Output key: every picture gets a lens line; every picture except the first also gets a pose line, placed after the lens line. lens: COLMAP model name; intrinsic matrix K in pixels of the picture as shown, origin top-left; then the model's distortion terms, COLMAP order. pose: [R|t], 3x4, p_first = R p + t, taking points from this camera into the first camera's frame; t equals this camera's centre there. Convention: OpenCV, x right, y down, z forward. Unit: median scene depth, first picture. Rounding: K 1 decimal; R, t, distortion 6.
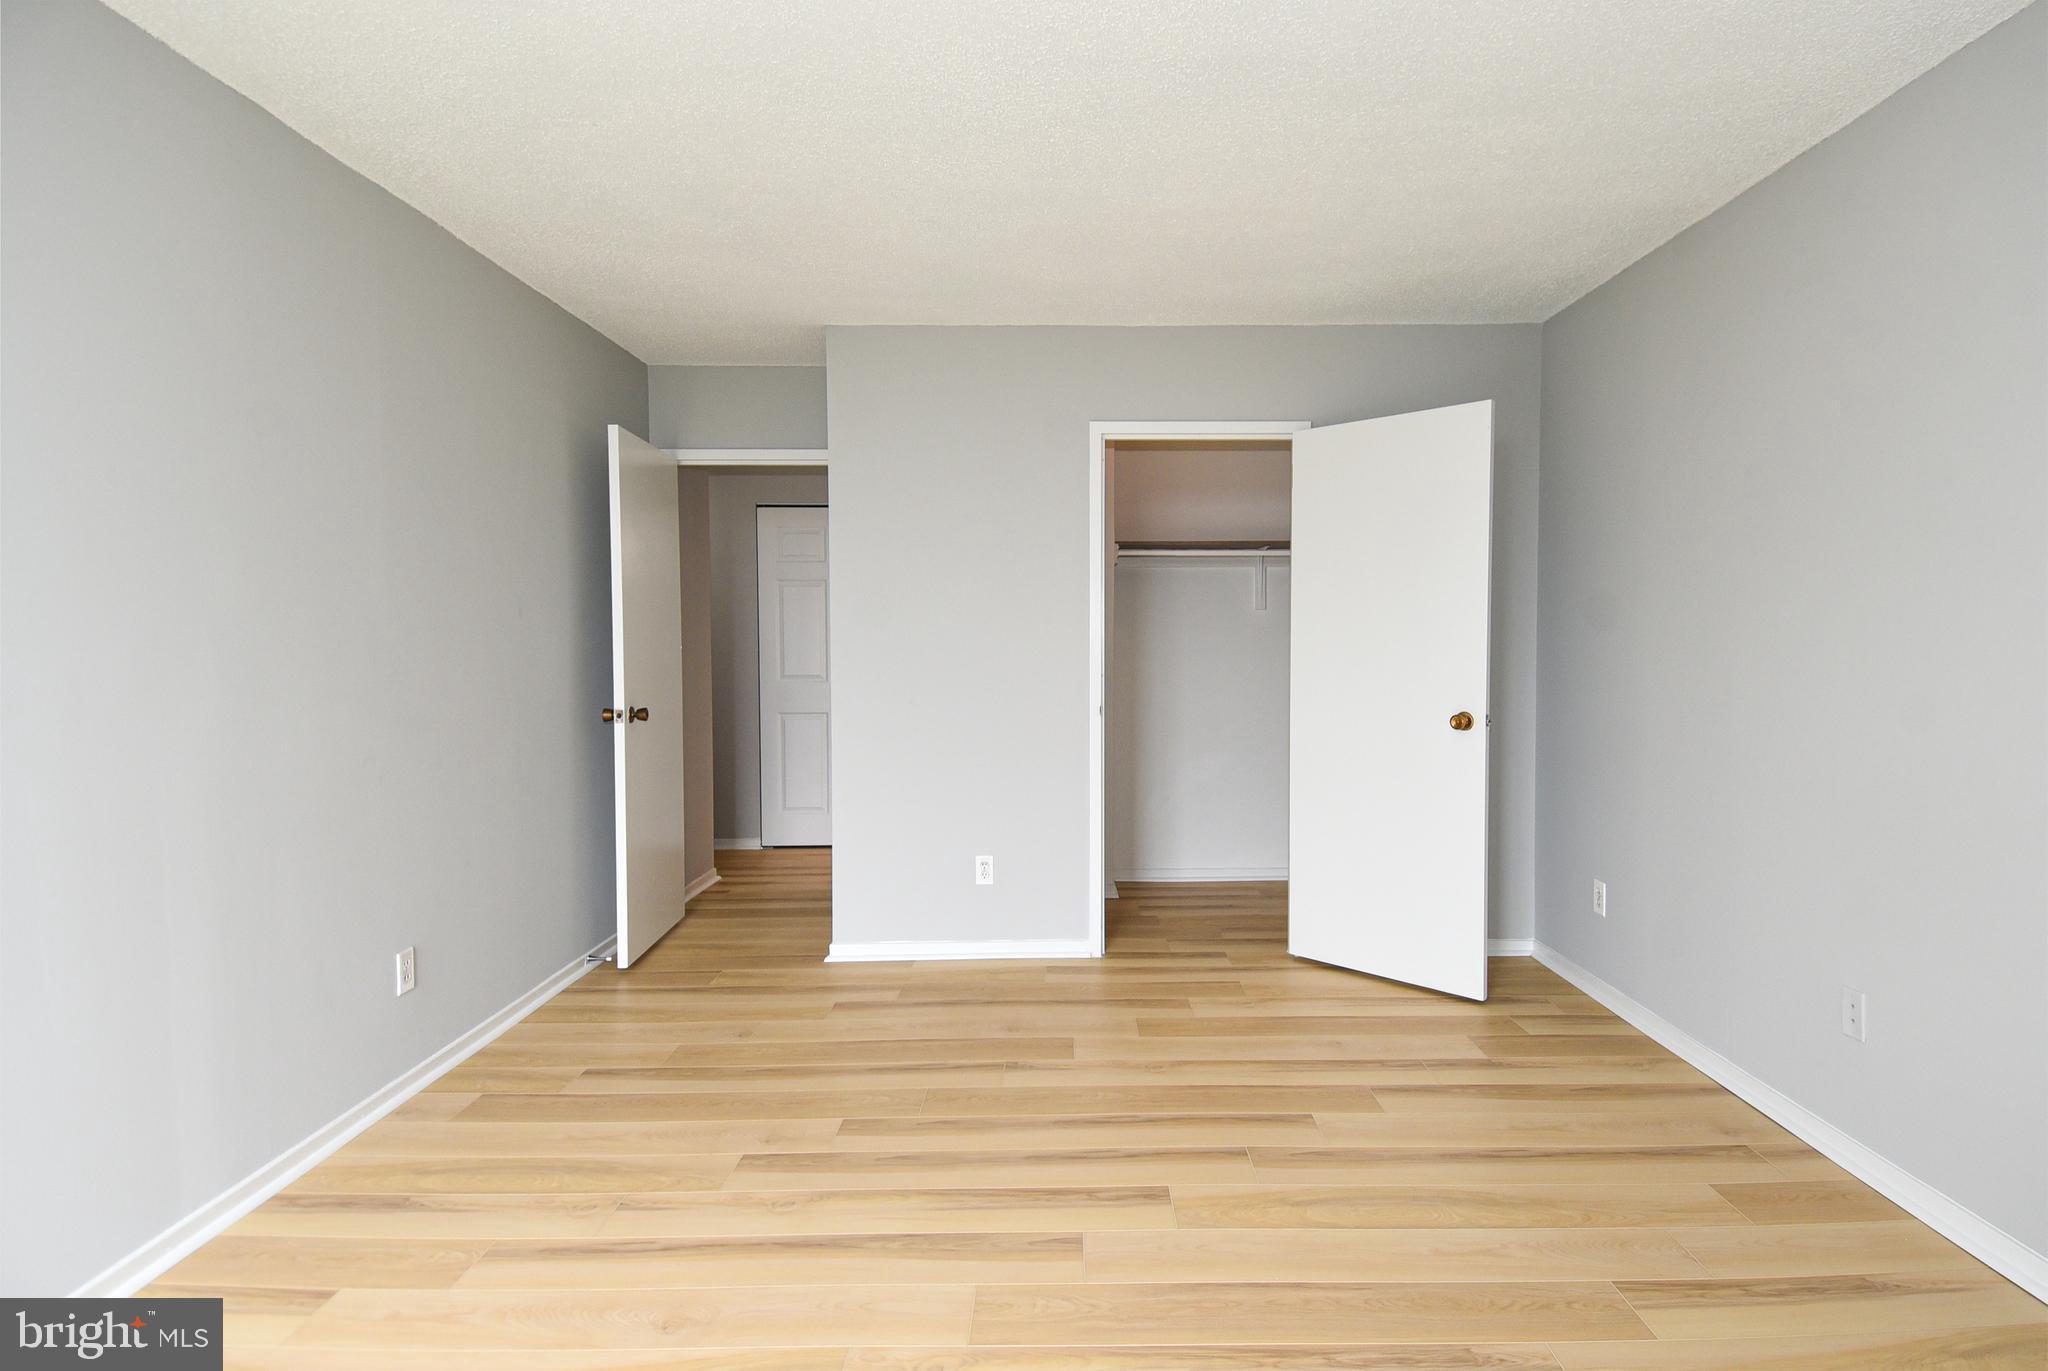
lens RADIAL K [[1116.2, 0, 1065.2], [0, 1116.2, 661.4], [0, 0, 1]] dist [0.058883, -0.066631]
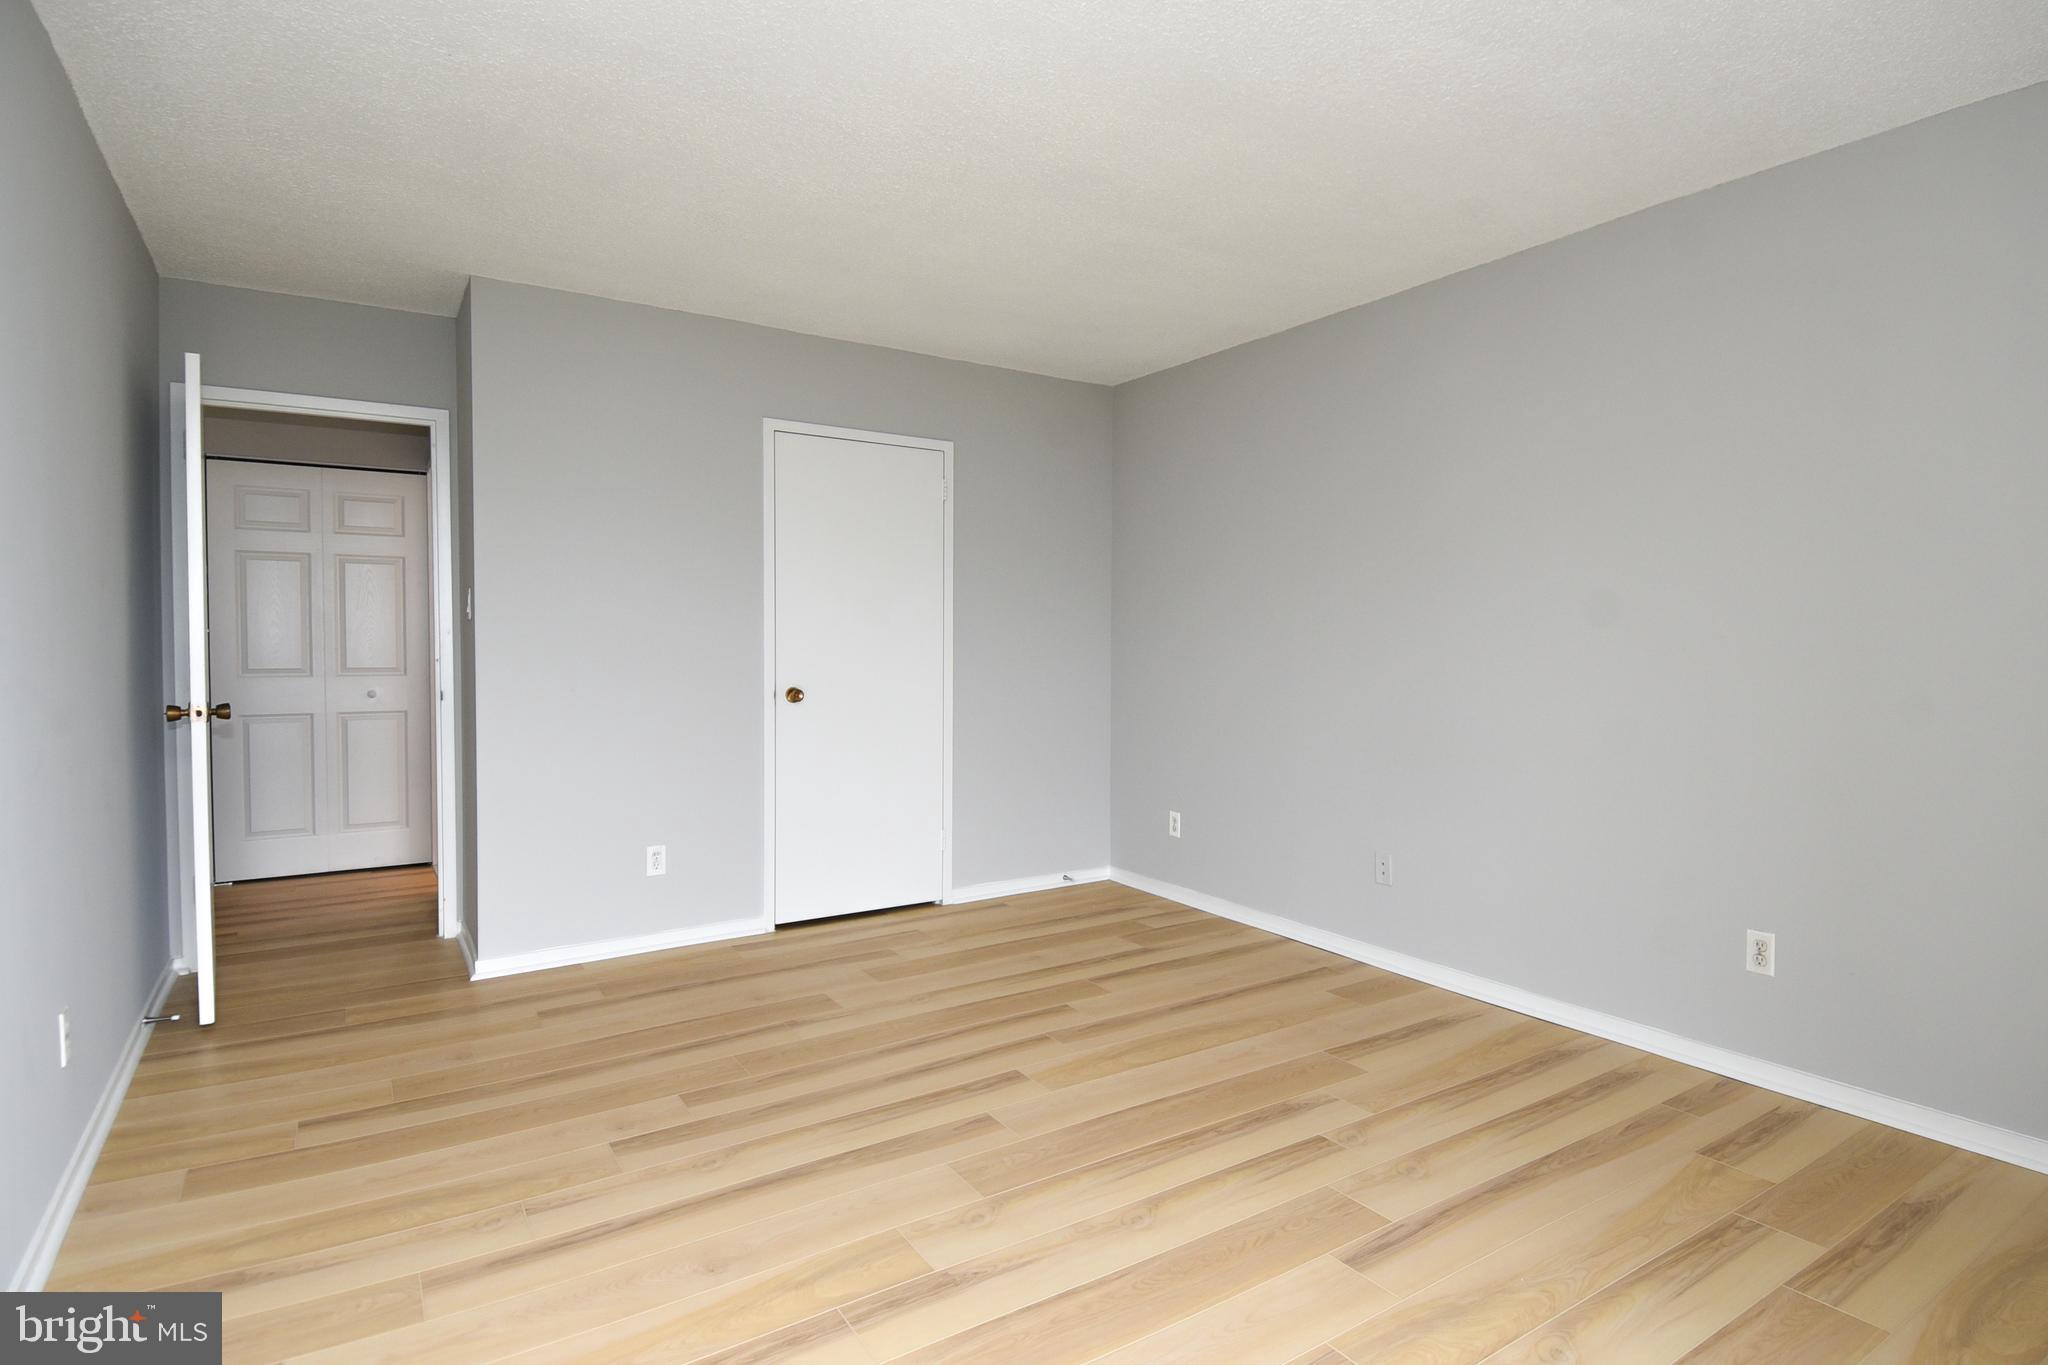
lens RADIAL K [[1099.3, 0, 1119.2], [0, 1099.3, 654.9], [0, 0, 1]] dist [0.053809, -0.053623]
pose [[0.817885, -0.000796, 0.575381, -0.399441], [0.003390, 0.999988, -0.003436, 0.014501], [-0.575372, 0.004761, 0.817878, -0.040931]]
